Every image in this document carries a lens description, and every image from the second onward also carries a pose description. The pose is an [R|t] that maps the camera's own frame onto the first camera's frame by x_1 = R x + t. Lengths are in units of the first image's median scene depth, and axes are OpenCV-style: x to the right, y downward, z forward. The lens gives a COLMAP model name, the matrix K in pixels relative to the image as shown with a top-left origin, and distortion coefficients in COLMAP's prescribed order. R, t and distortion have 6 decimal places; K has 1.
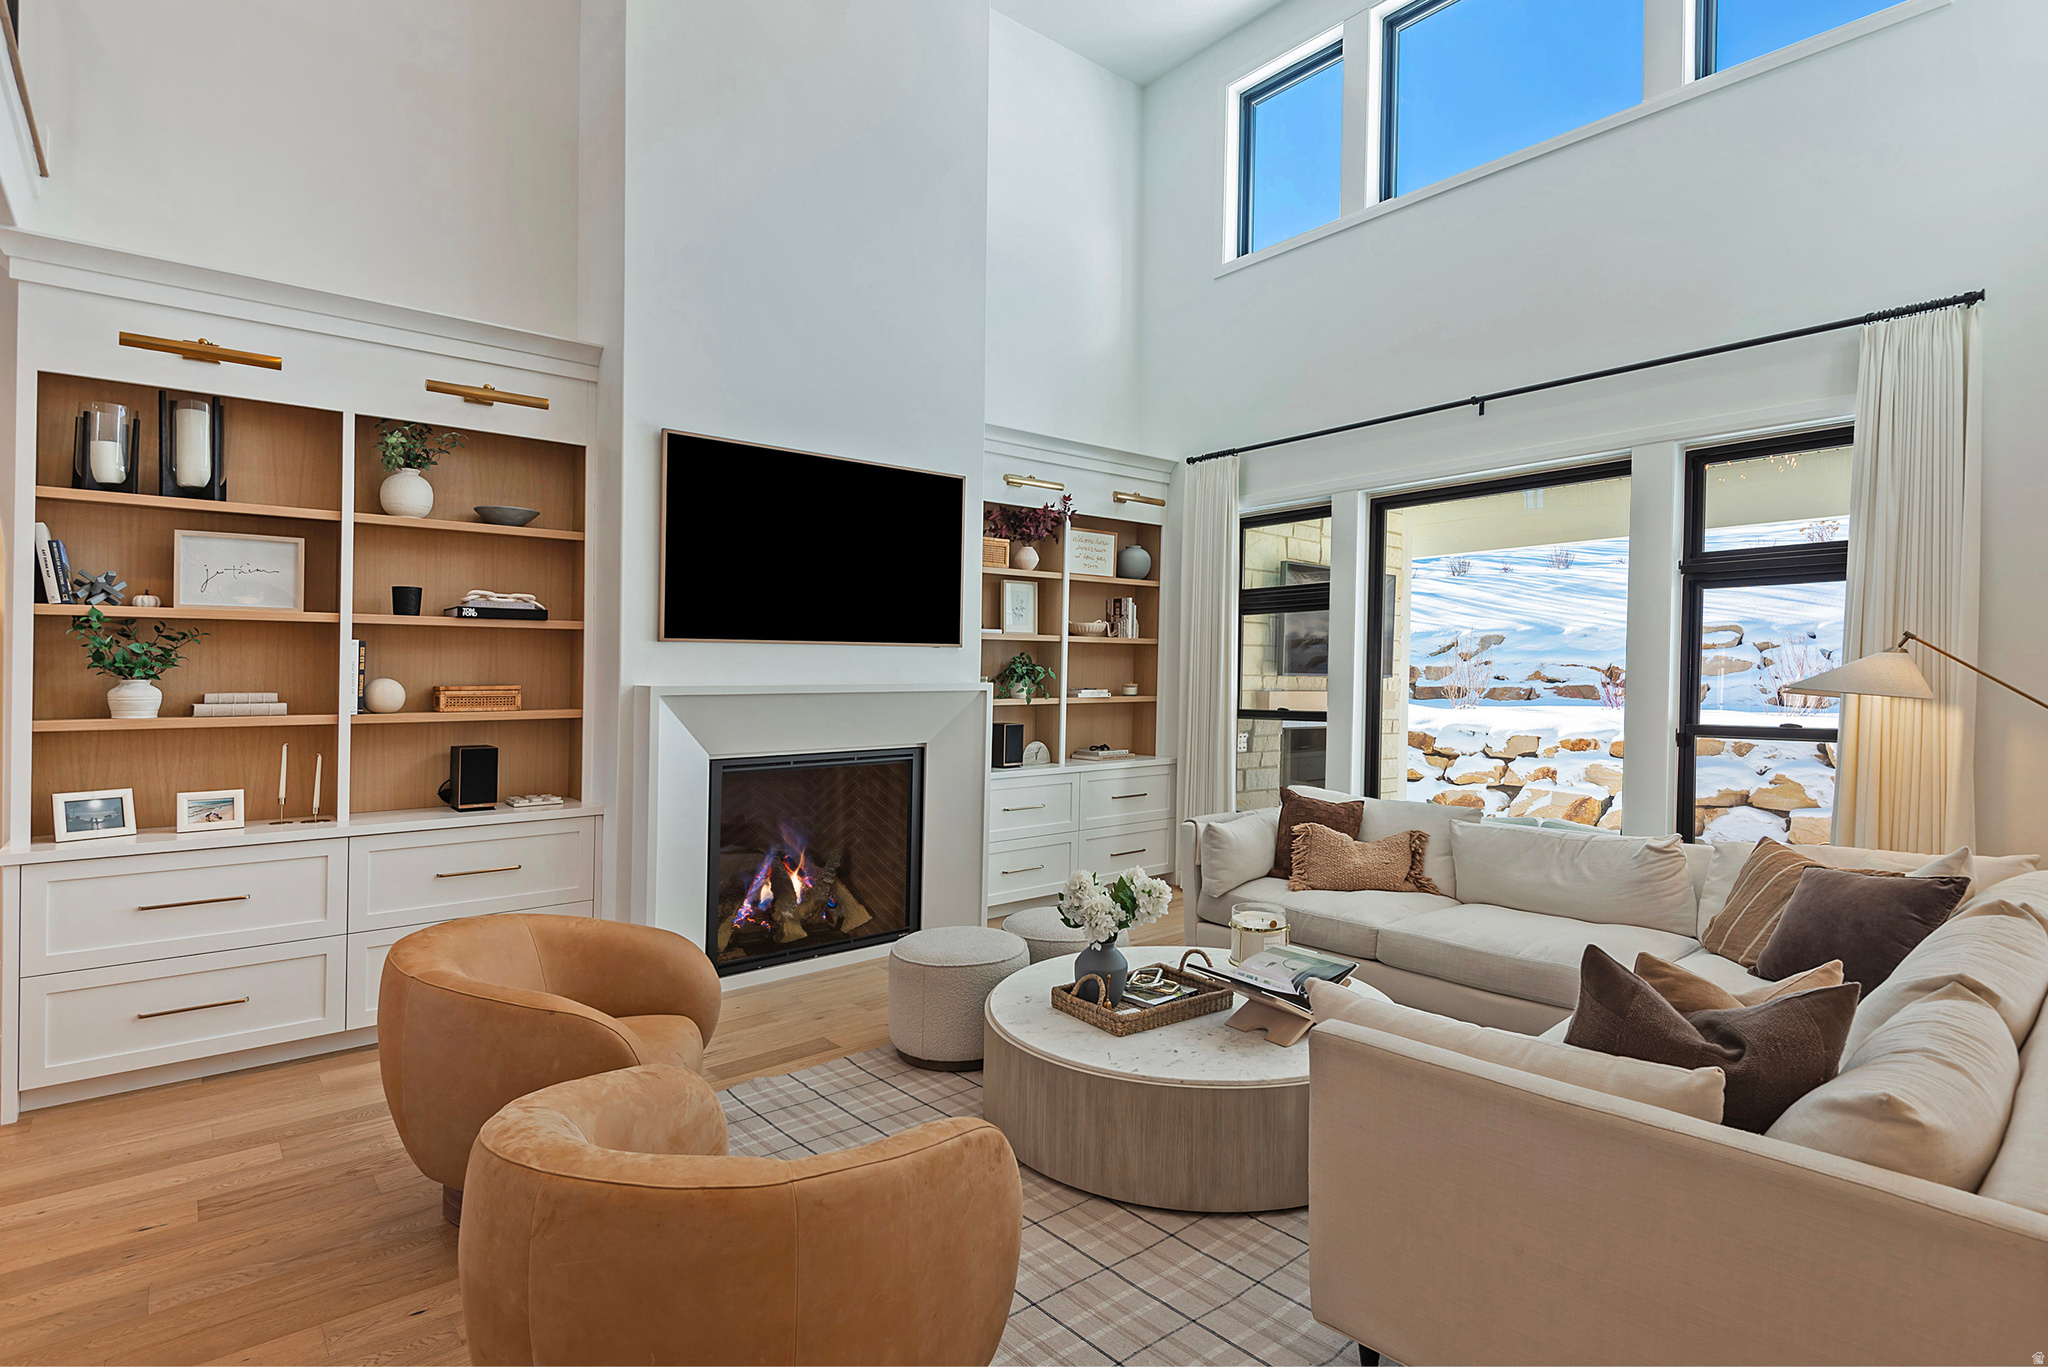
lens RADIAL K [[1015.9, 0, 1037.9], [0, 1015.9, 671.2], [0, 0, 1]] dist [0.023884, -0.015202]
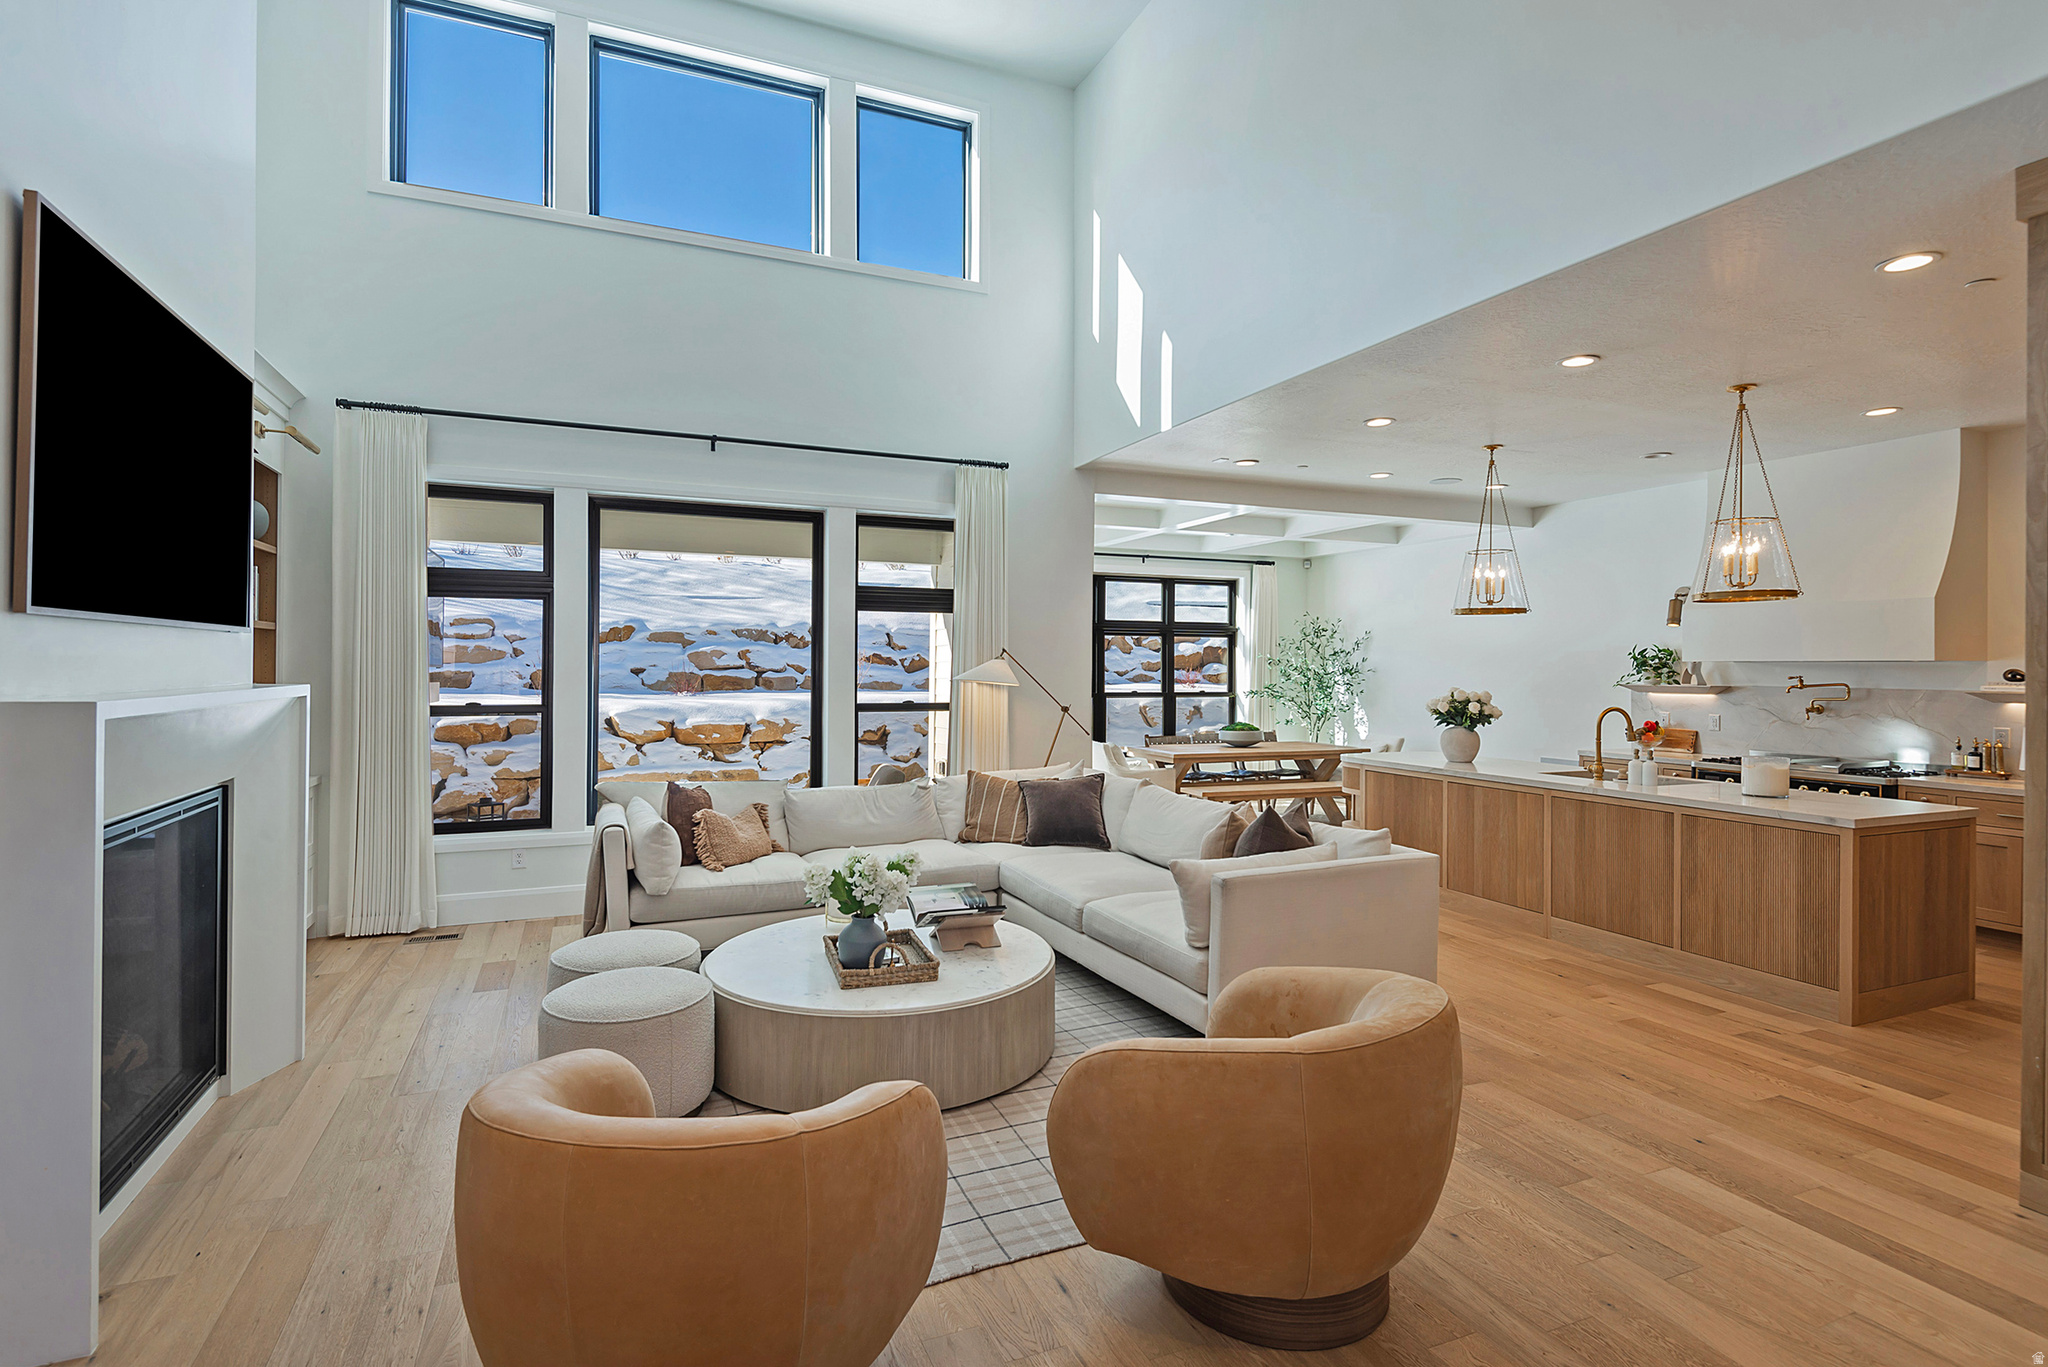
lens RADIAL K [[1015.9, 0, 972.8], [0, 1015.9, 678.1], [0, 0, 1]] dist [0.023884, -0.015202]
pose [[0.309878, -0.011591, 0.950706, -0.723910], [-0.009749, 0.999834, 0.015368, -0.009941], [-0.950726, -0.014030, 0.309713, 0.414909]]
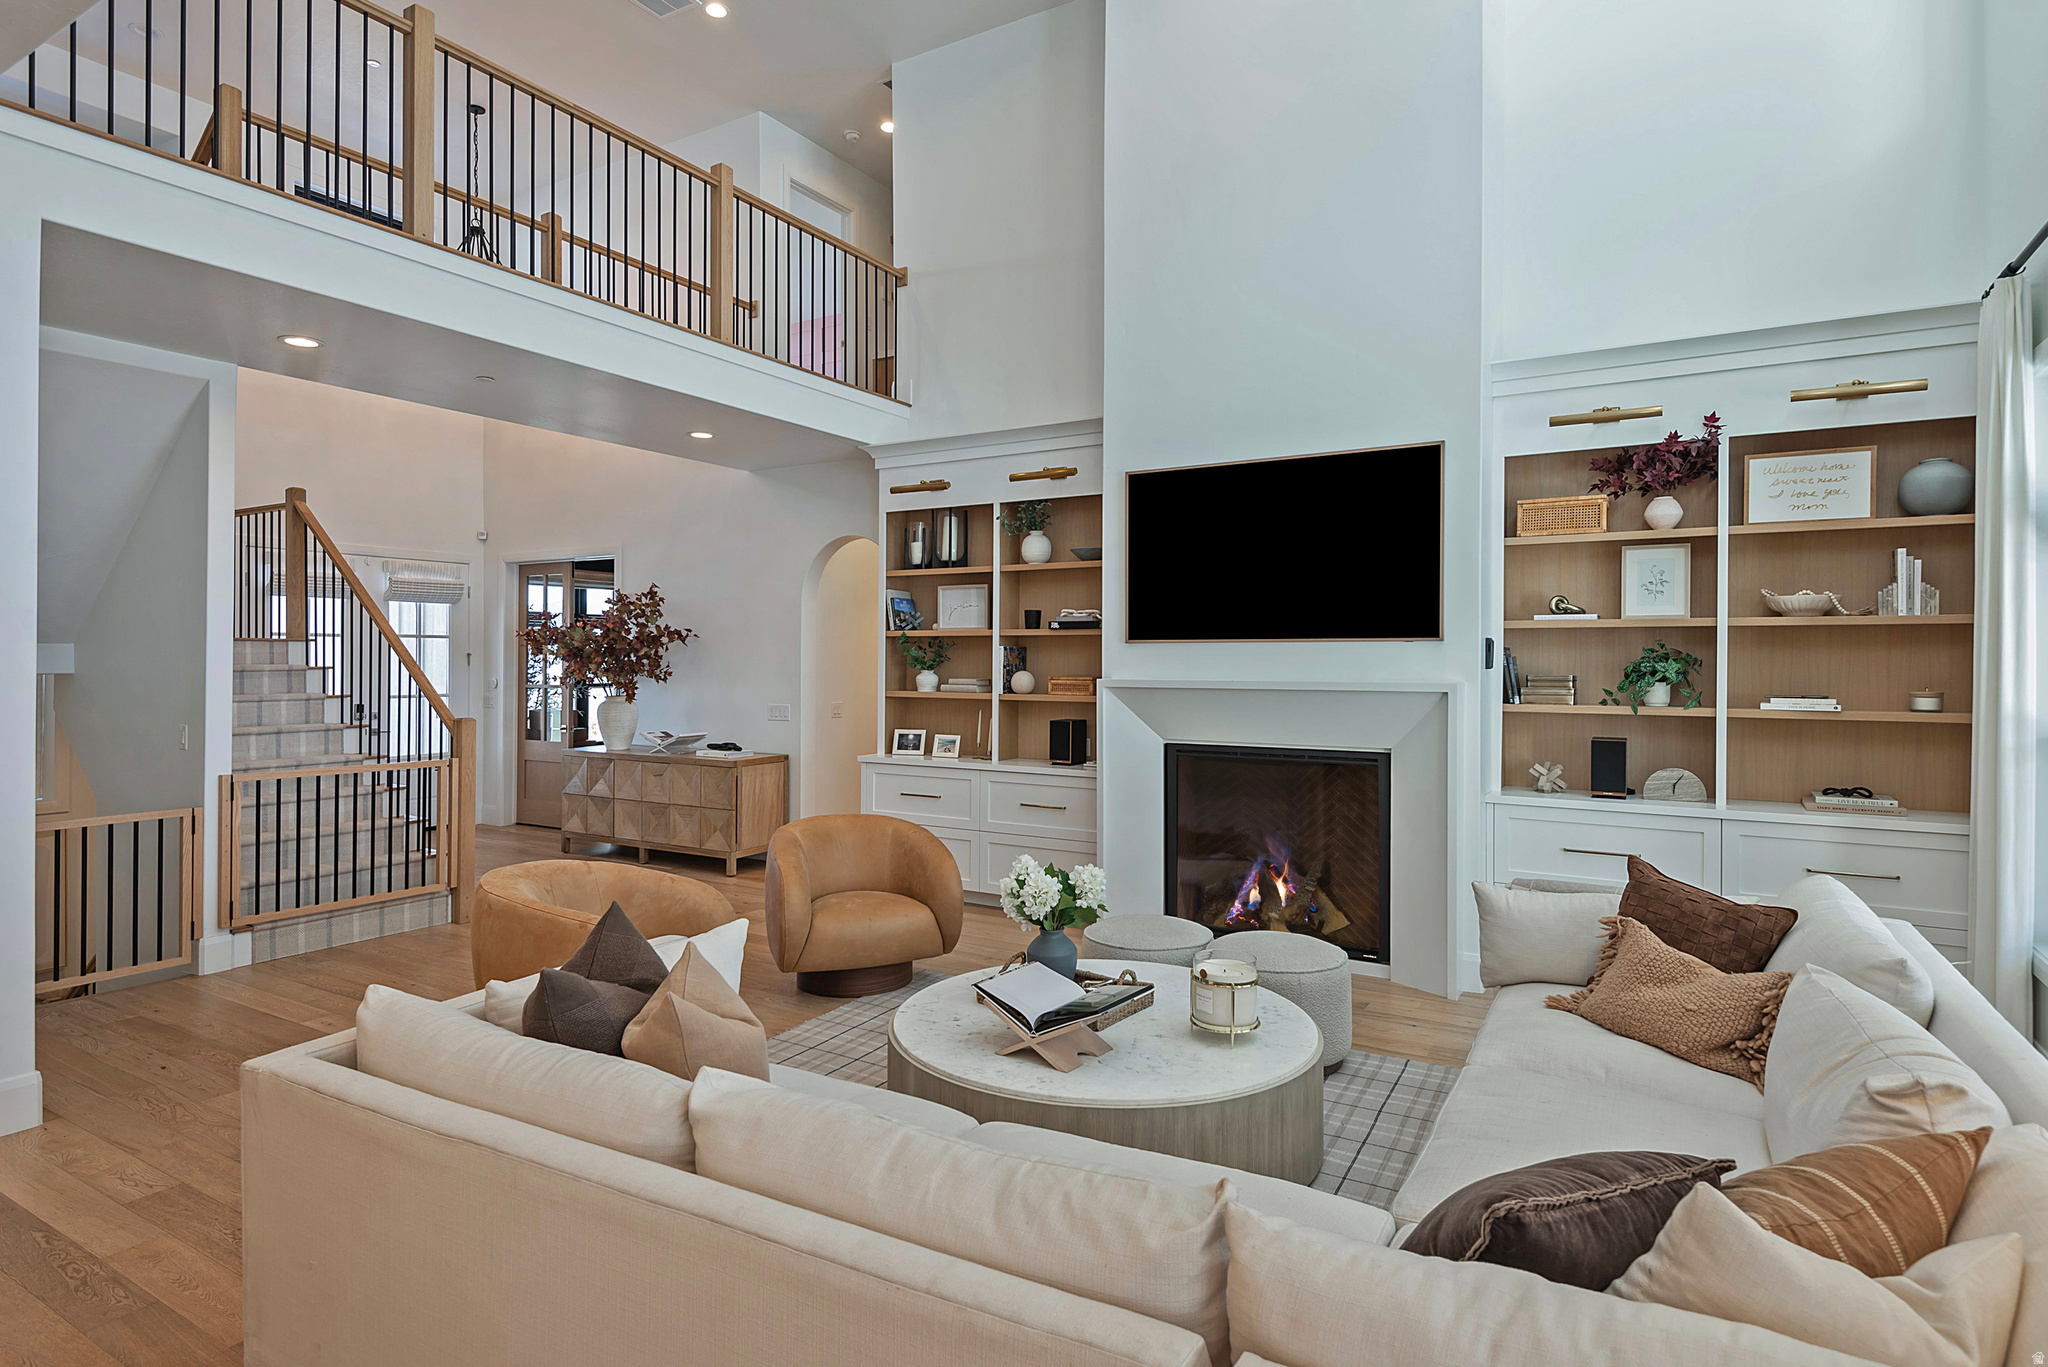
lens RADIAL K [[1081.4, 0, 1006.2], [0, 1081.4, 660.0], [0, 0, 1]] dist [-0.000634, -0.000615]
pose [[0.302860, 0.001580, -0.953034, 0.834782], [0.001850, 0.999996, 0.002246, -0.012406], [0.953033, -0.002443, 0.302855, 0.461099]]
